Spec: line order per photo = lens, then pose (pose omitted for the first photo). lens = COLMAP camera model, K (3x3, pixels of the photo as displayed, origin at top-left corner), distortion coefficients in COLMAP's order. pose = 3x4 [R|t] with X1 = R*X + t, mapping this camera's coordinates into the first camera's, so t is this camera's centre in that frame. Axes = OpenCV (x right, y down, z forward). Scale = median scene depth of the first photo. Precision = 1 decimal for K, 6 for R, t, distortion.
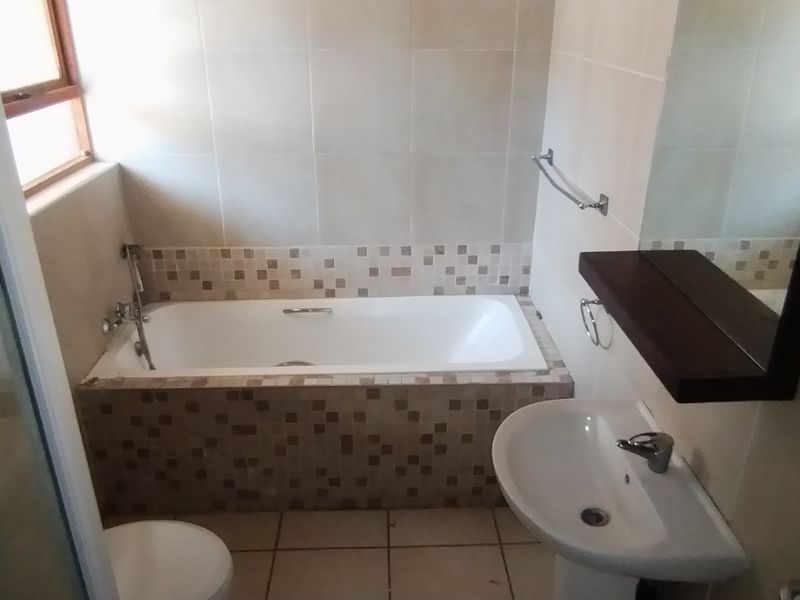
lens RADIAL K [[667.6, 0, 400.0], [0, 667.6, 300.0], [0, 0, 1]] dist [0.039926, -0.078264]
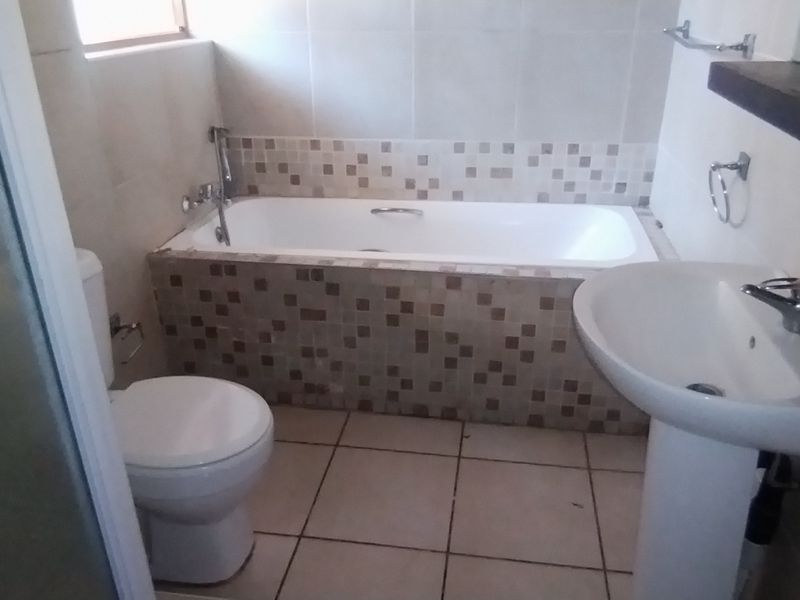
lens RADIAL K [[667.6, 0, 400.0], [0, 667.6, 300.0], [0, 0, 1]] dist [0.039926, -0.078264]
pose [[0.981708, 0.071575, -0.176429, 0.044728], [-0.068583, 0.997380, 0.023006, 0.135454], [0.177614, -0.010485, 0.984044, 0.103628]]
